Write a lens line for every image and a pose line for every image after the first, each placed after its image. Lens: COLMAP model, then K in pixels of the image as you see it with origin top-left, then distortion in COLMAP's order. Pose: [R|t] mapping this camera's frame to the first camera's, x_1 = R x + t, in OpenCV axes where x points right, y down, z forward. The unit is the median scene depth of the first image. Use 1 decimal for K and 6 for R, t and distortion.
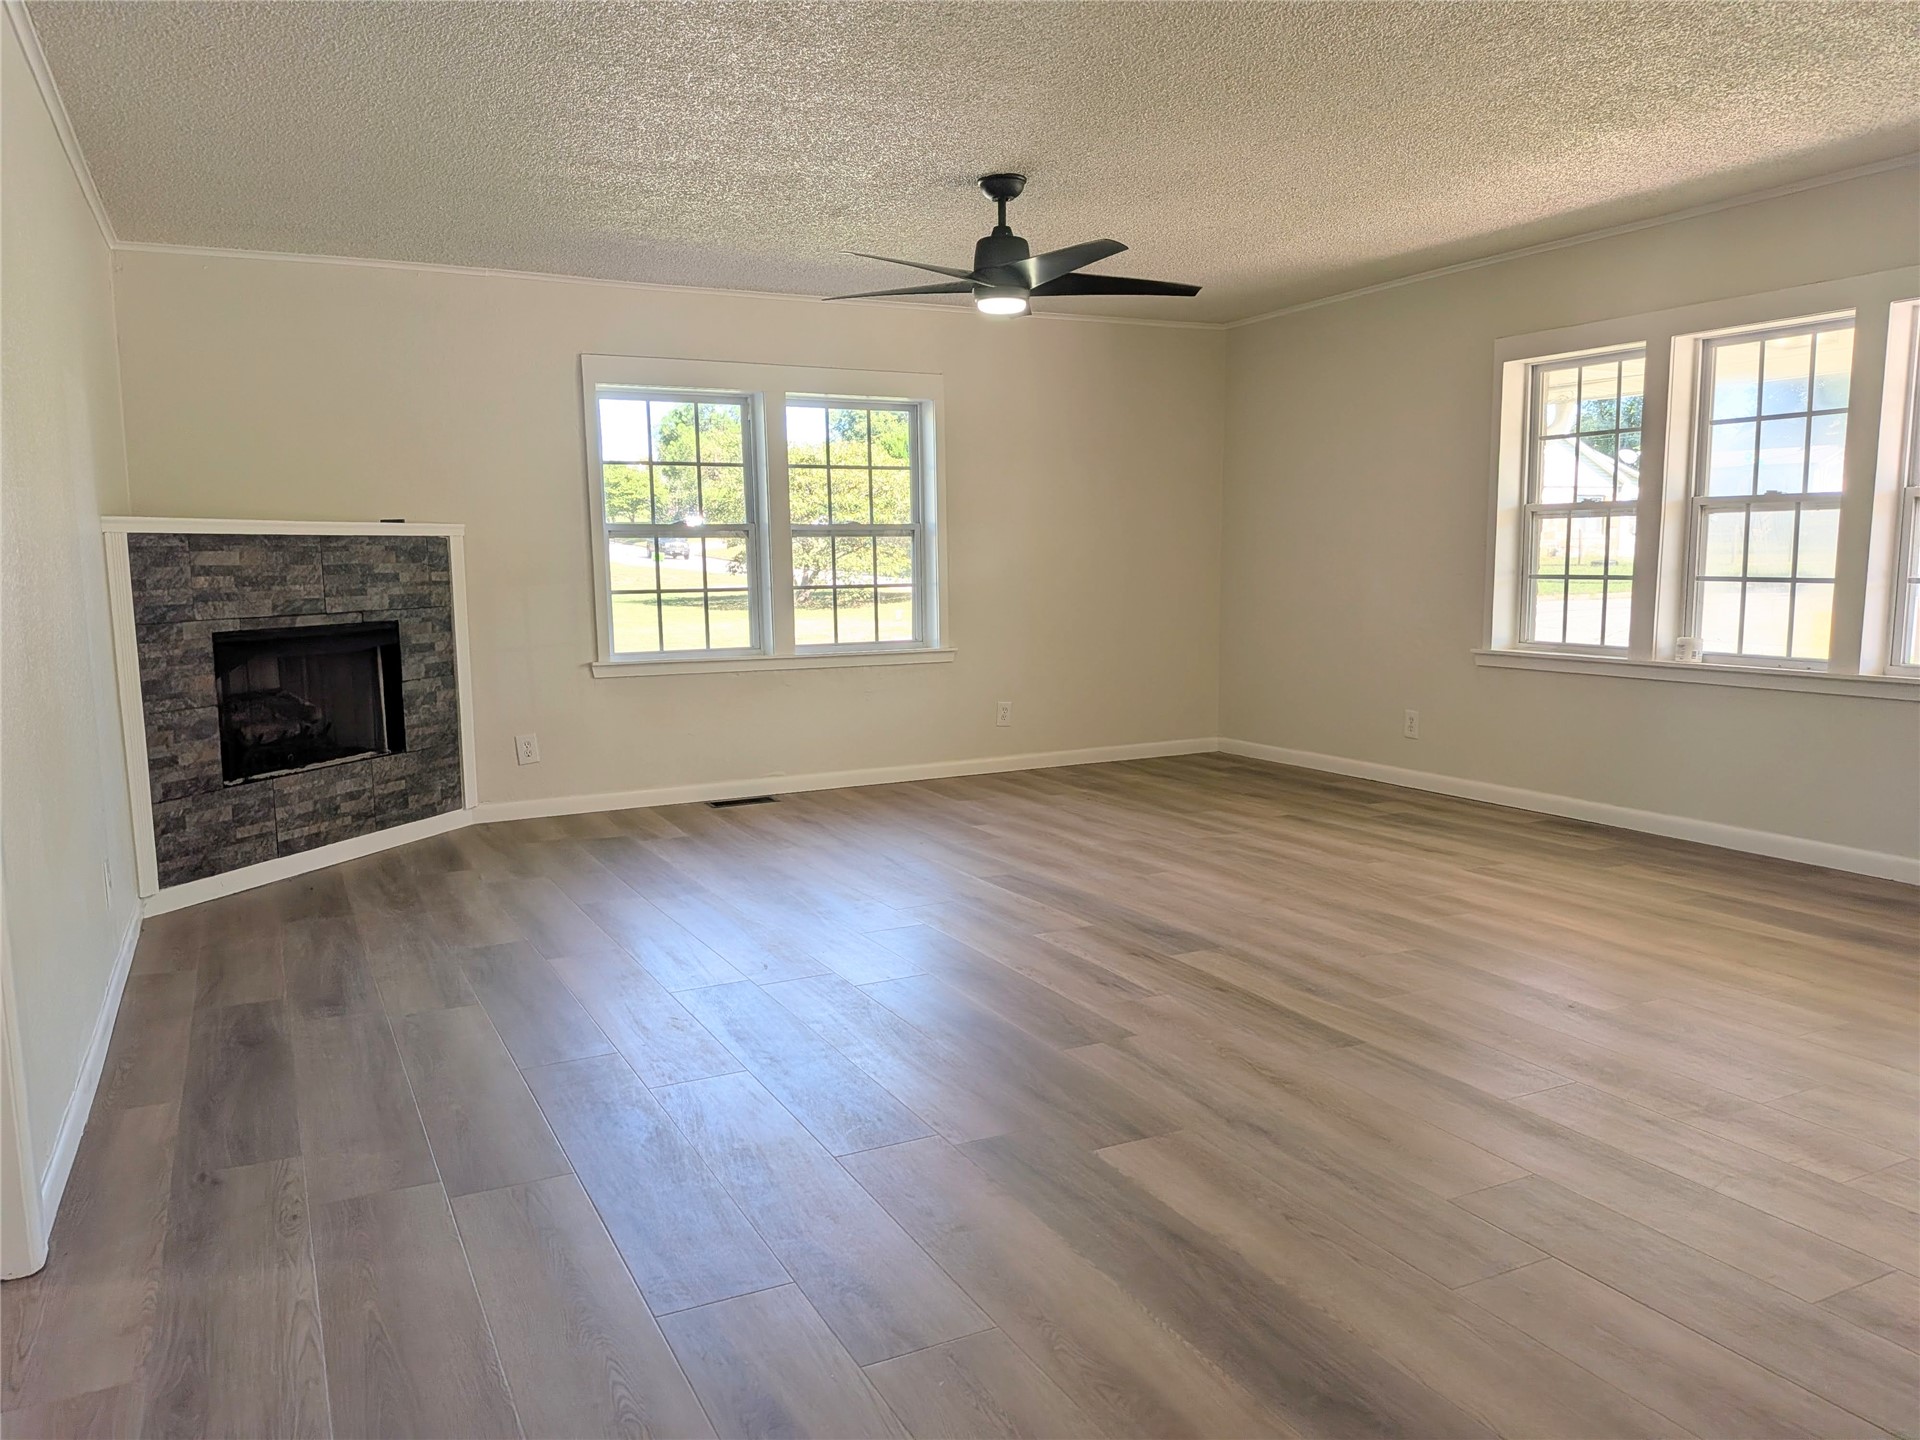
lens RADIAL K [[1380.6, 0, 968.8], [0, 1380.6, 726.9], [0, 0, 1]] dist [0.056139, -0.017484]
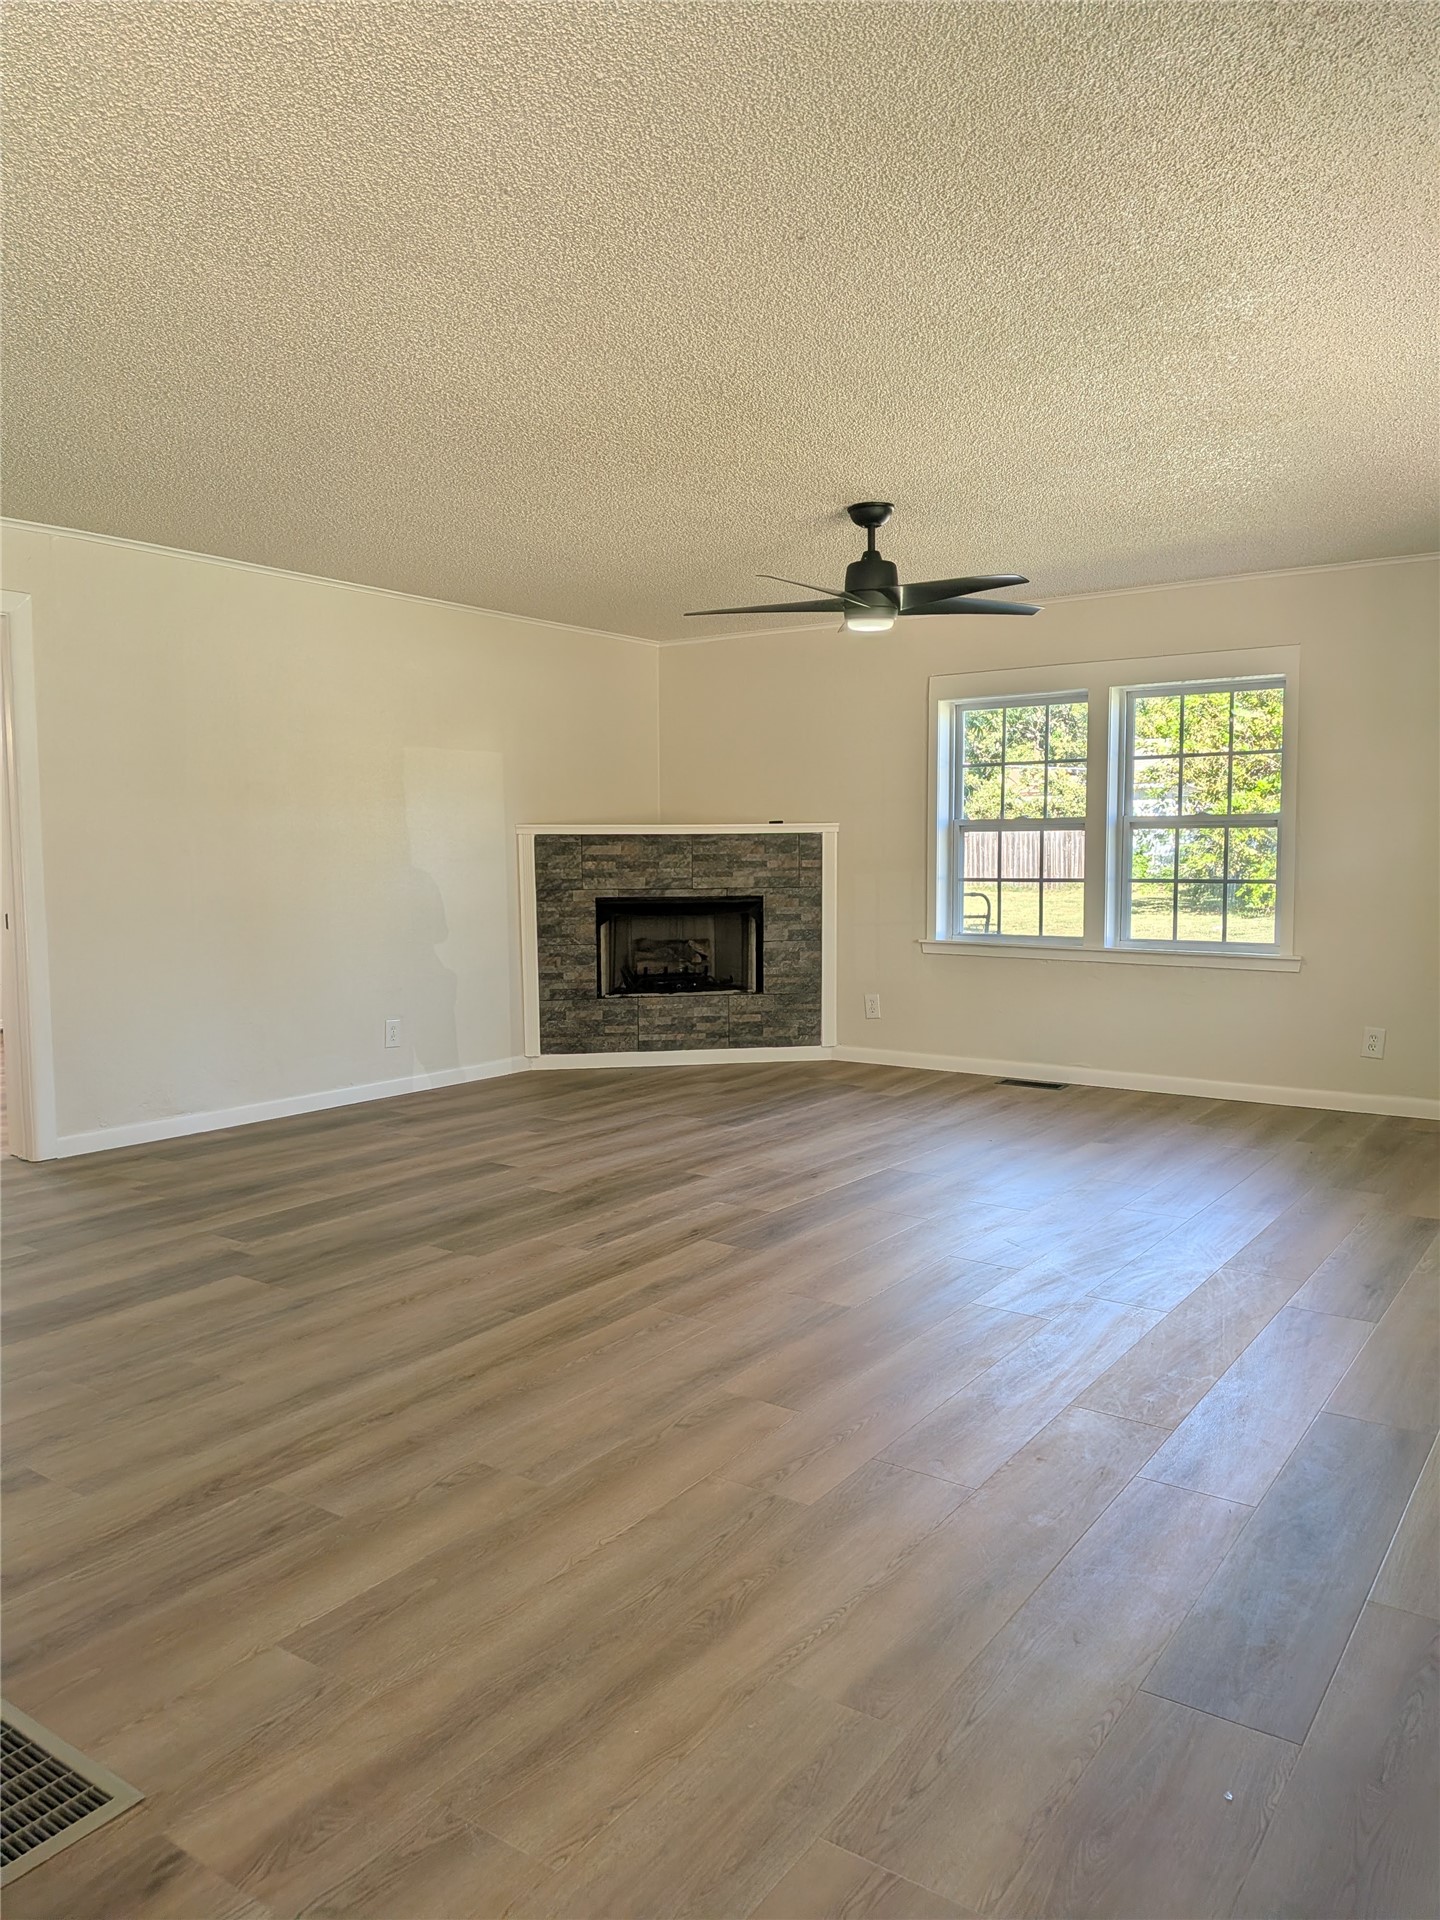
lens RADIAL K [[1380.6, 0, 730.2], [0, 1380.6, 965.8], [0, 0, 1]] dist [0.056139, -0.017484]
pose [[0.471030, 0.092855, -0.877216, 0.835256], [-0.109889, 0.992875, 0.046092, -0.075240], [0.875246, 0.074685, 0.477878, 0.382660]]
